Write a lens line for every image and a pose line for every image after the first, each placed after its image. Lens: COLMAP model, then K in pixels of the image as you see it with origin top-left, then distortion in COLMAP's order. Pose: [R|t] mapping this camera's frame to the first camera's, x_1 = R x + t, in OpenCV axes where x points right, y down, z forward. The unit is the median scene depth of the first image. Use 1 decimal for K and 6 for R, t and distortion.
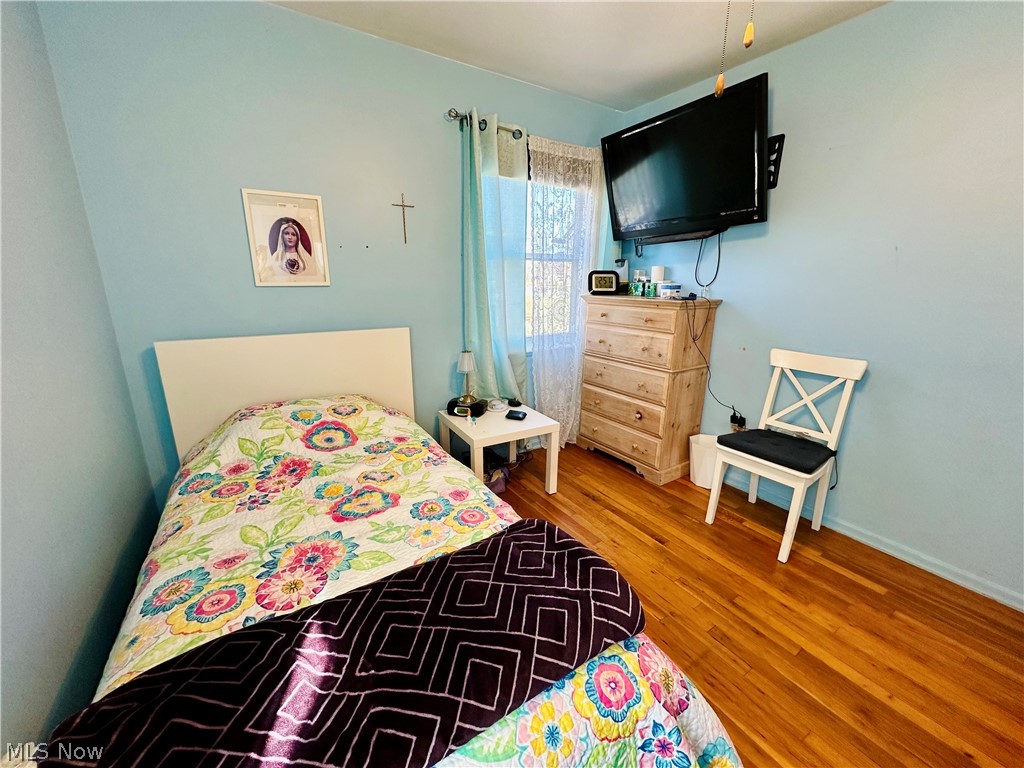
lens RADIAL K [[406.7, 0, 511.7], [0, 406.7, 387.7], [0, 0, 1]] dist [-0.006410, 0.001324]
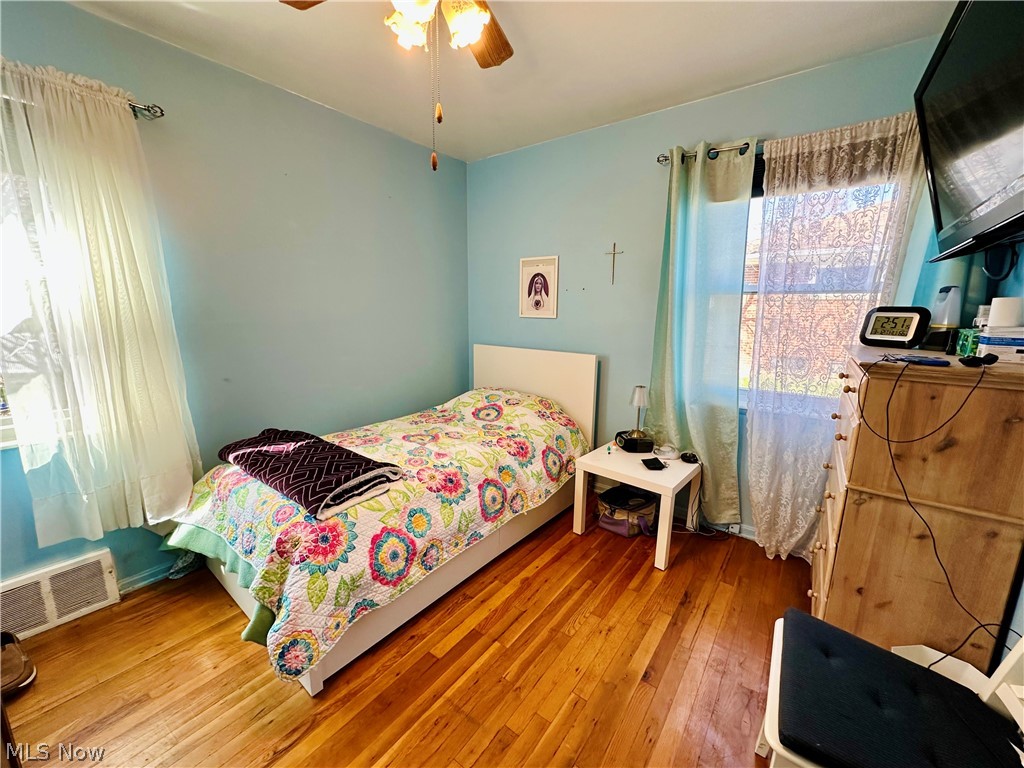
lens RADIAL K [[406.7, 0, 512.6], [0, 406.7, 386.0], [0, 0, 1]] dist [-0.006410, 0.001324]
pose [[0.340980, 0.179304, -0.922813, 0.878645], [-0.253178, 0.962887, 0.093541, -0.129369], [0.905336, 0.201740, 0.373721, 0.423036]]
